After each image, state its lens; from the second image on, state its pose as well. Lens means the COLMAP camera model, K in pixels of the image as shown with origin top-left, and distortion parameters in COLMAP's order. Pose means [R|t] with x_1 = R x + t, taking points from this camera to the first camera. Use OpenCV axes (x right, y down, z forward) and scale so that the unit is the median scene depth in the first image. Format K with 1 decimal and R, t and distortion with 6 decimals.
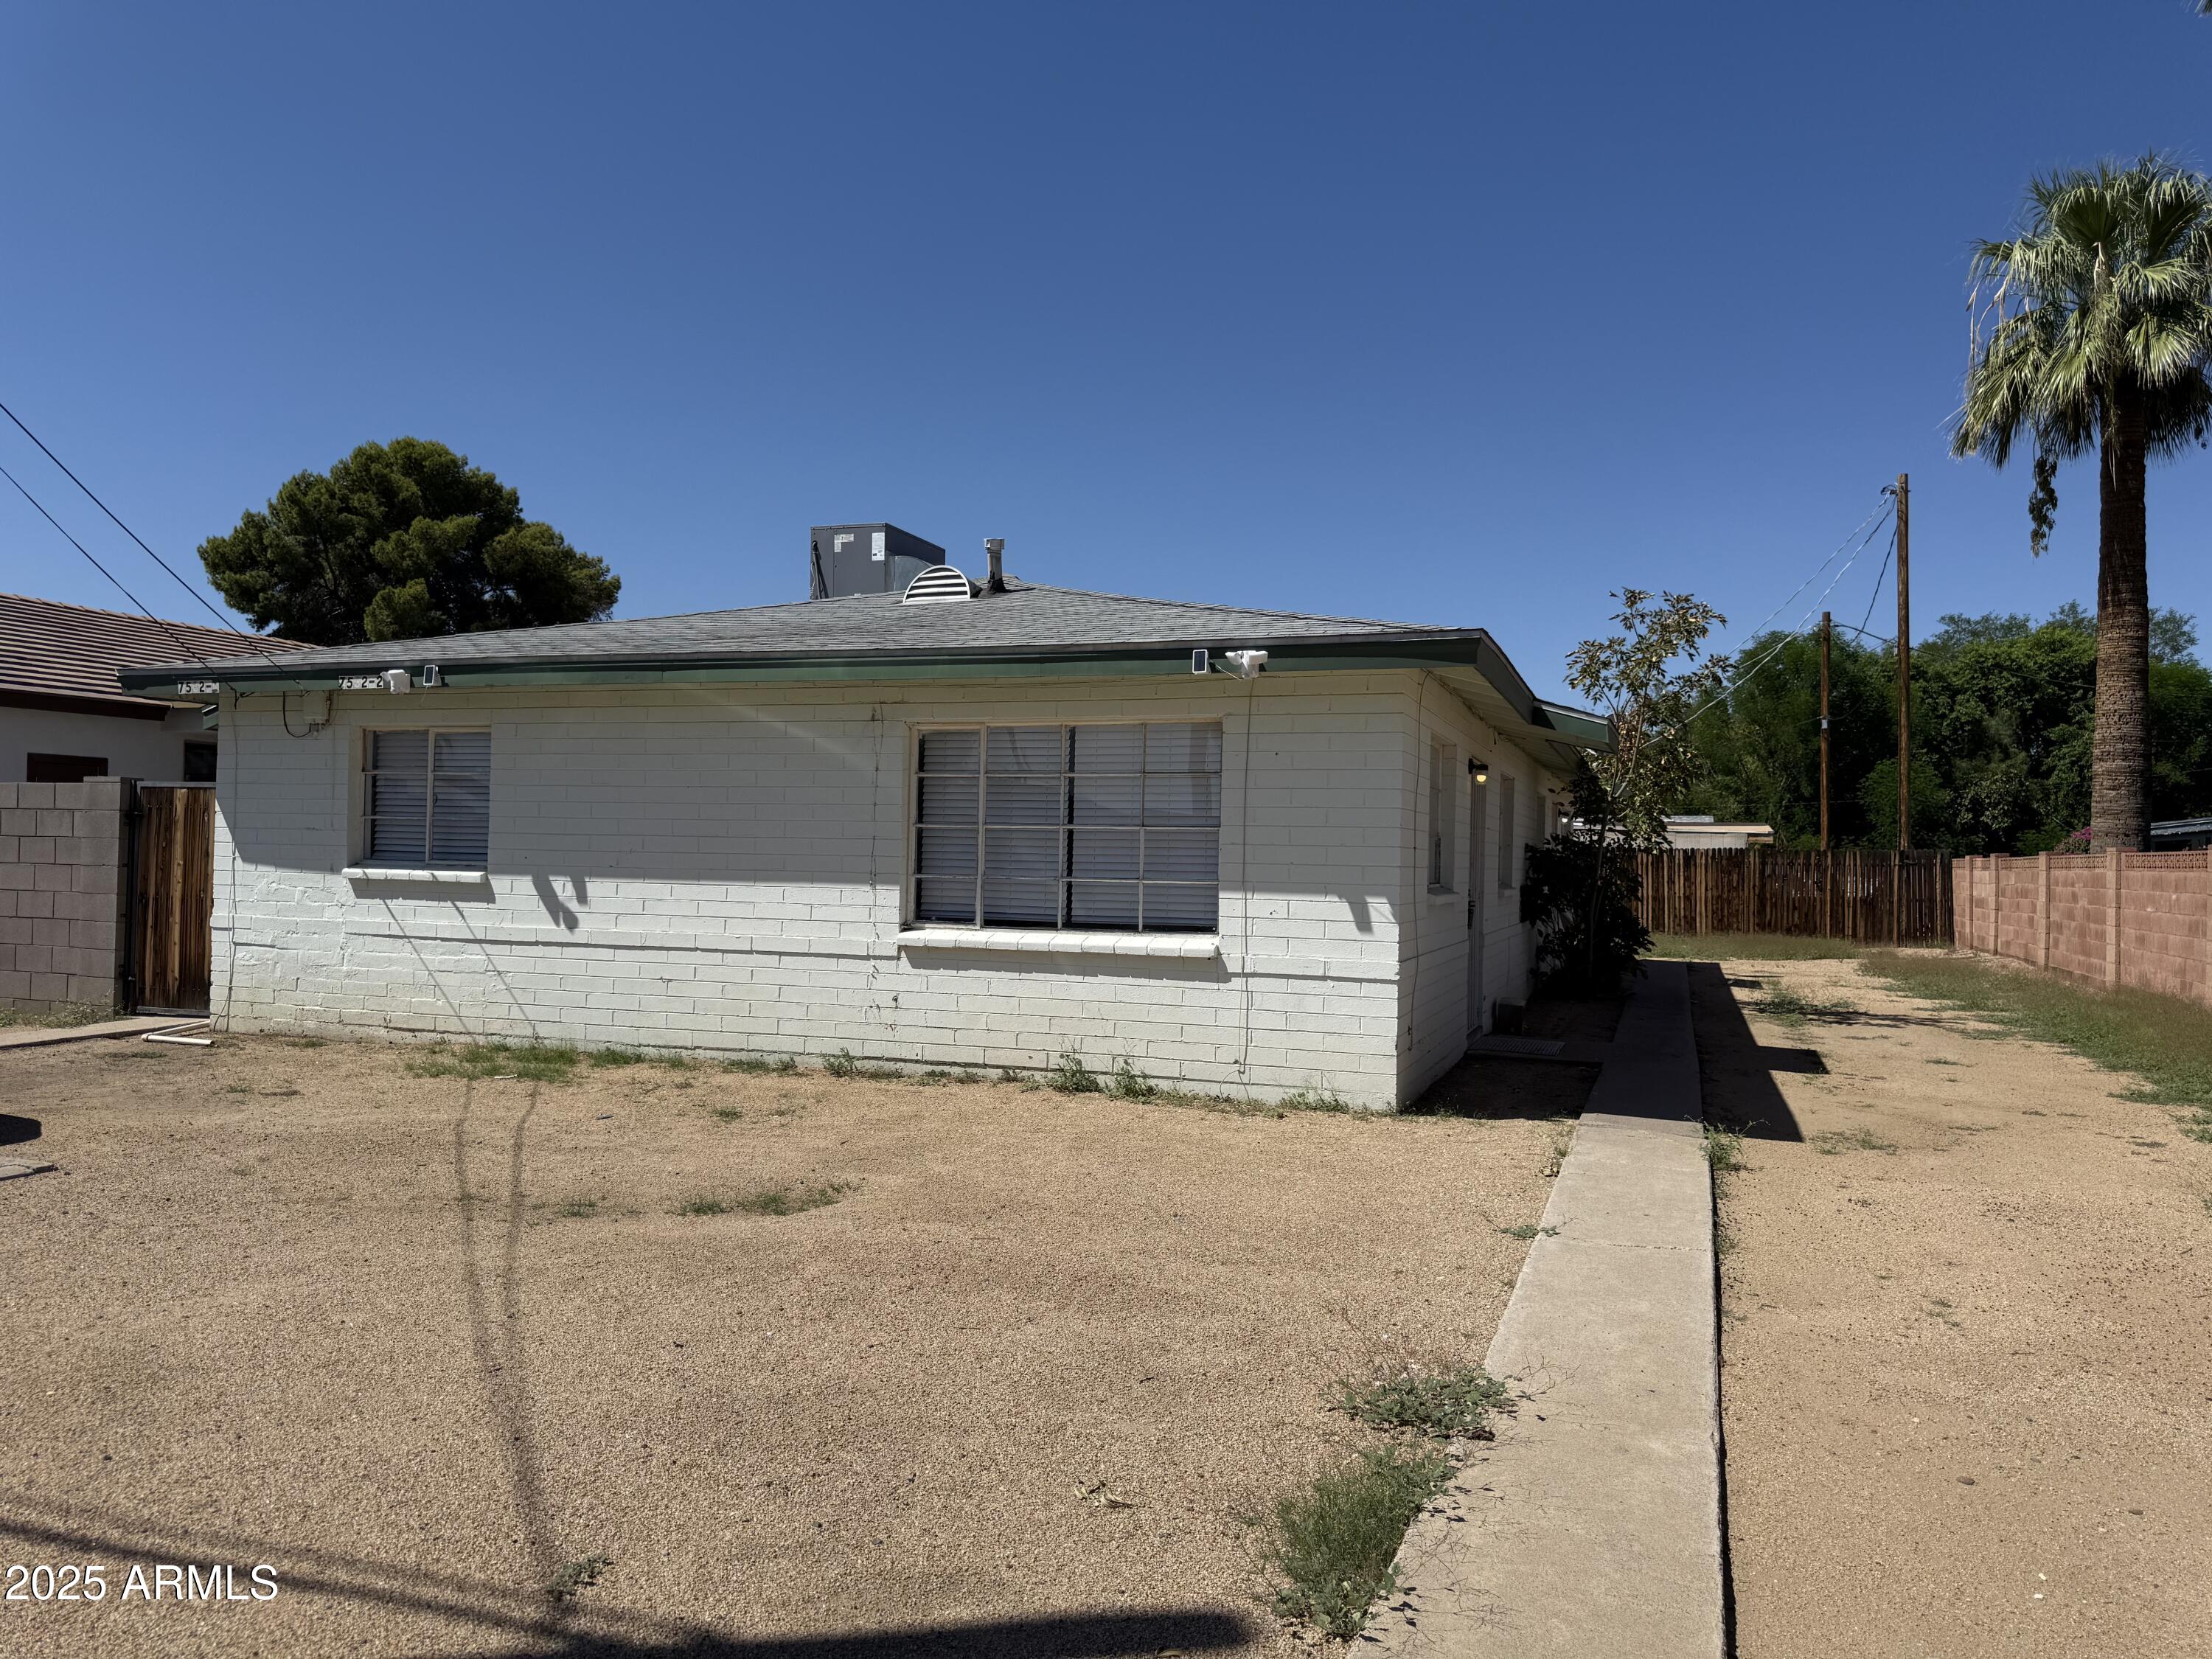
lens RADIAL K [[1551.5, 0, 1102.4], [0, 1551.5, 823.0], [0, 0, 1]] dist [0.066053, -0.017082]
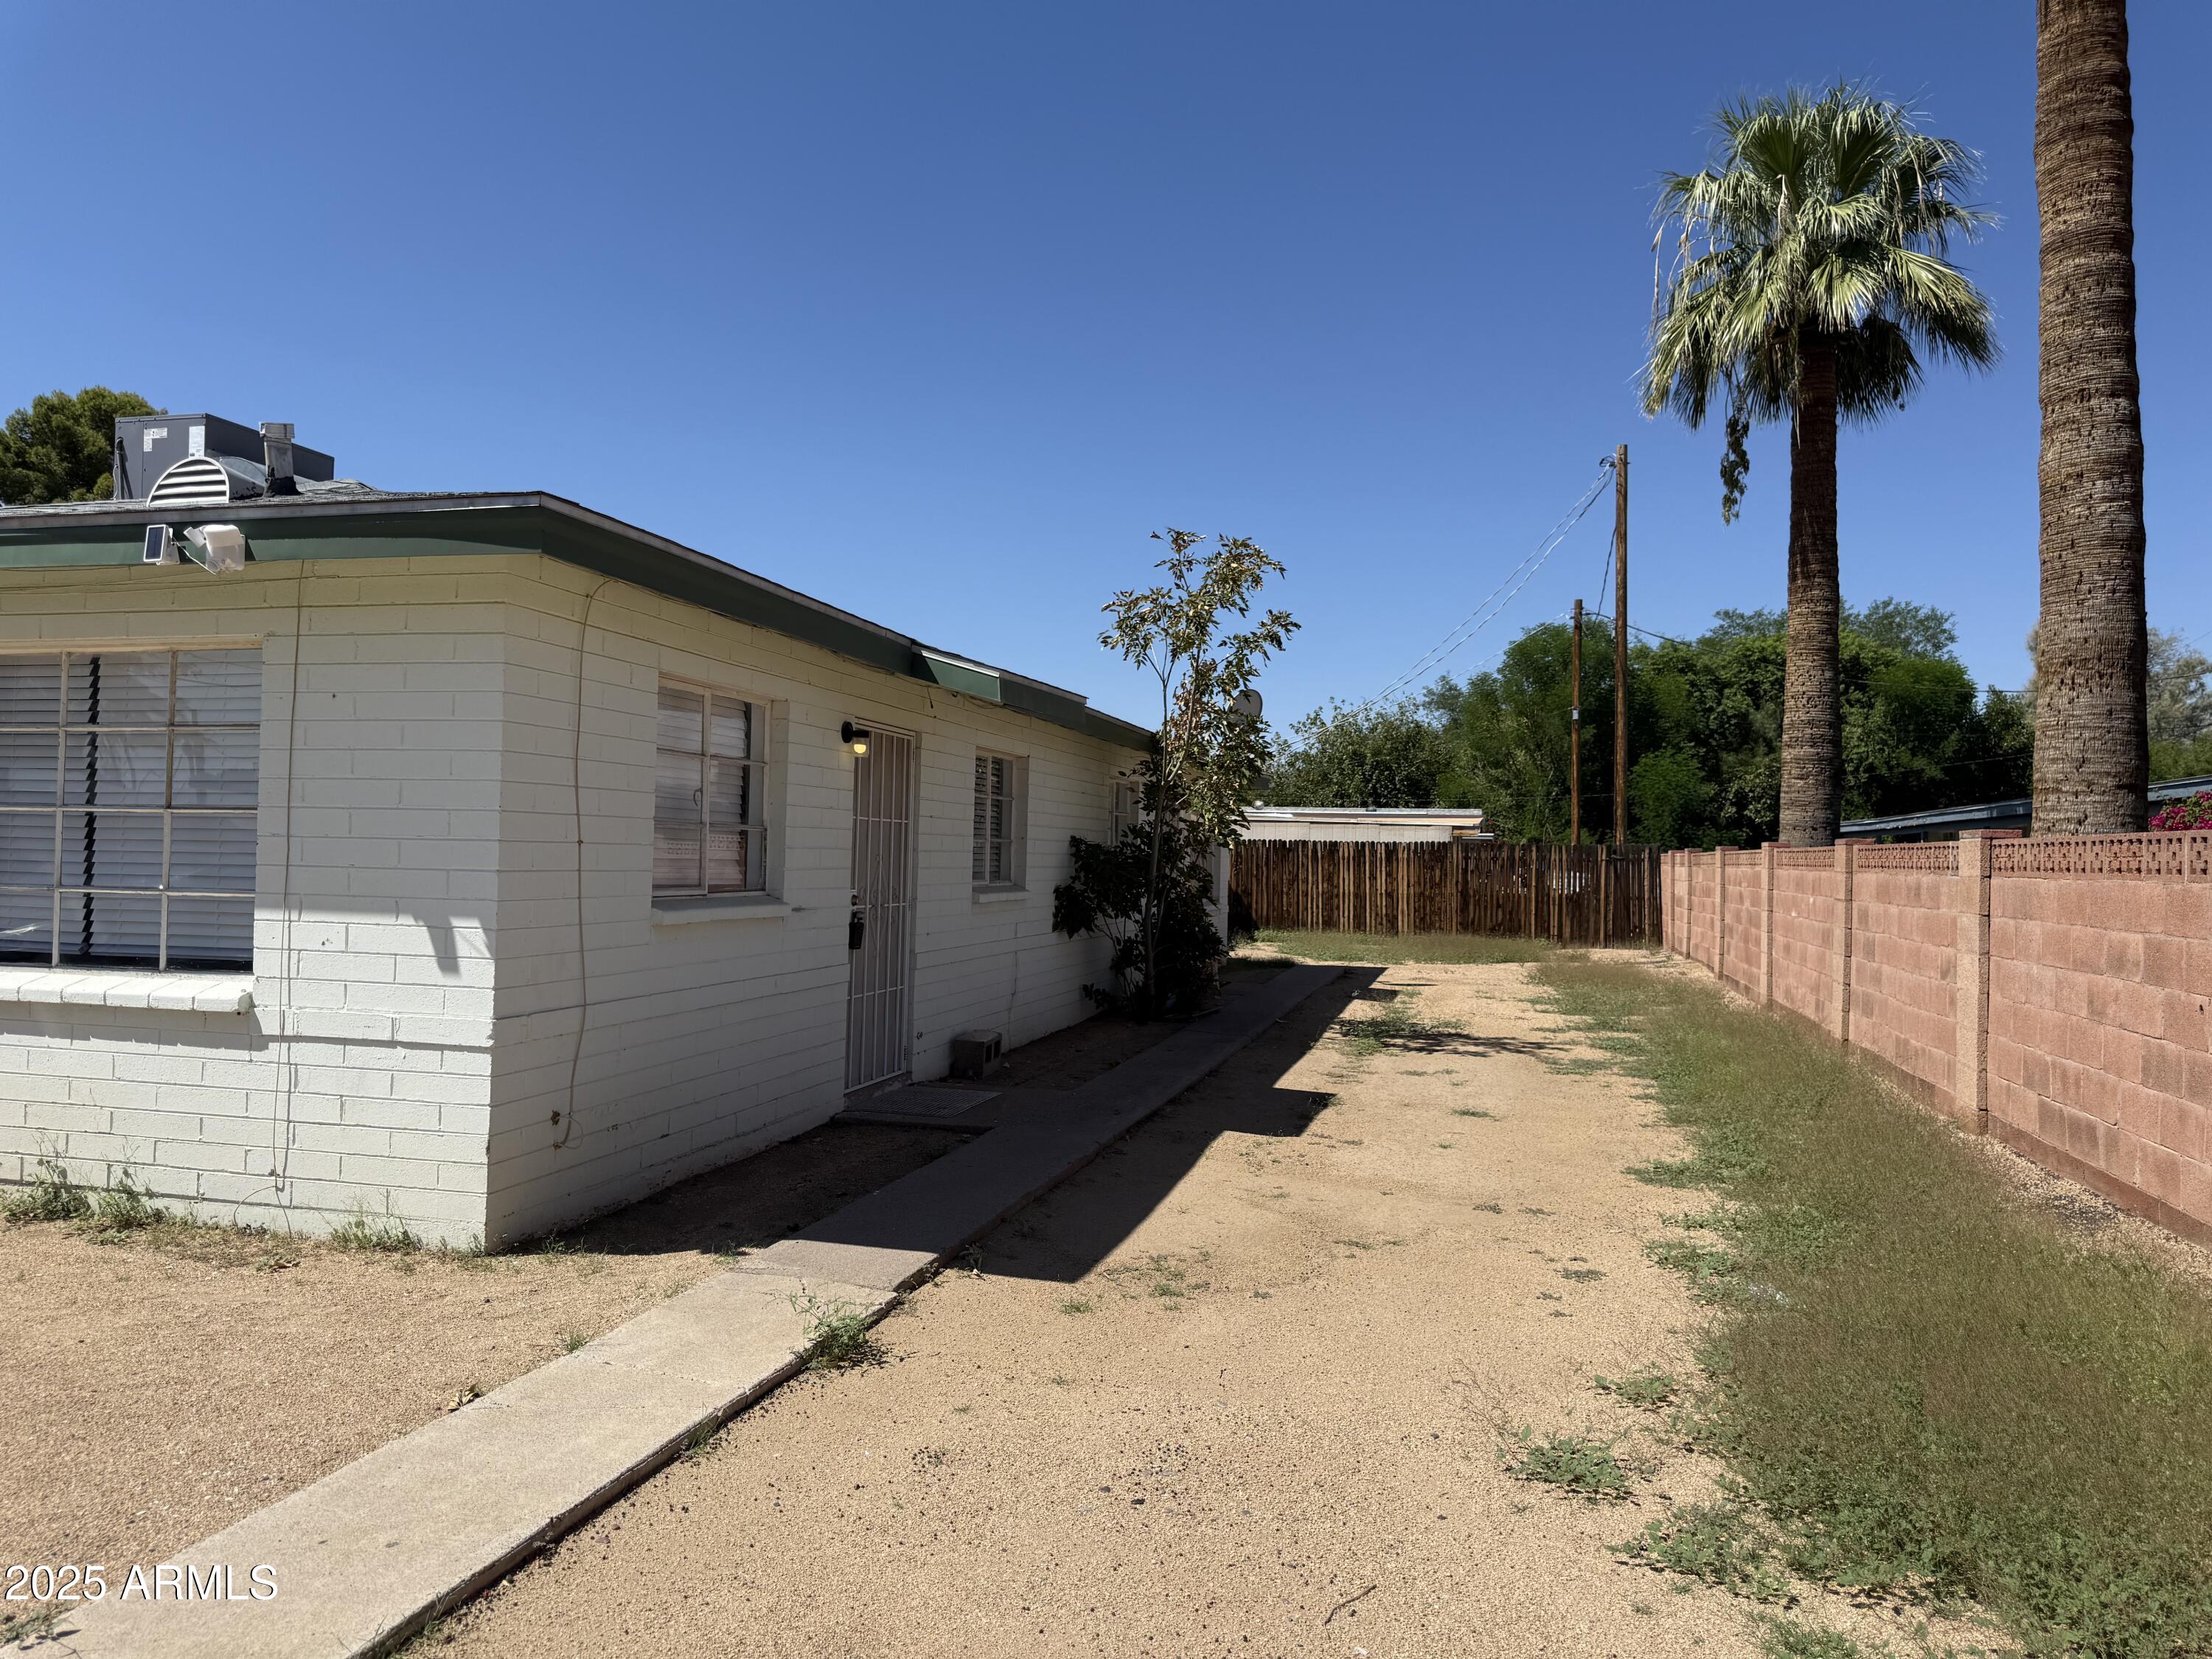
lens RADIAL K [[1551.5, 0, 1048.4], [0, 1551.5, 817.0], [0, 0, 1]] dist [0.066053, -0.017082]
pose [[0.997518, 0.004315, 0.070284, 0.146847], [-0.004443, 0.999989, 0.001673, 0.001349], [-0.070276, -0.001982, 0.997526, 0.131718]]
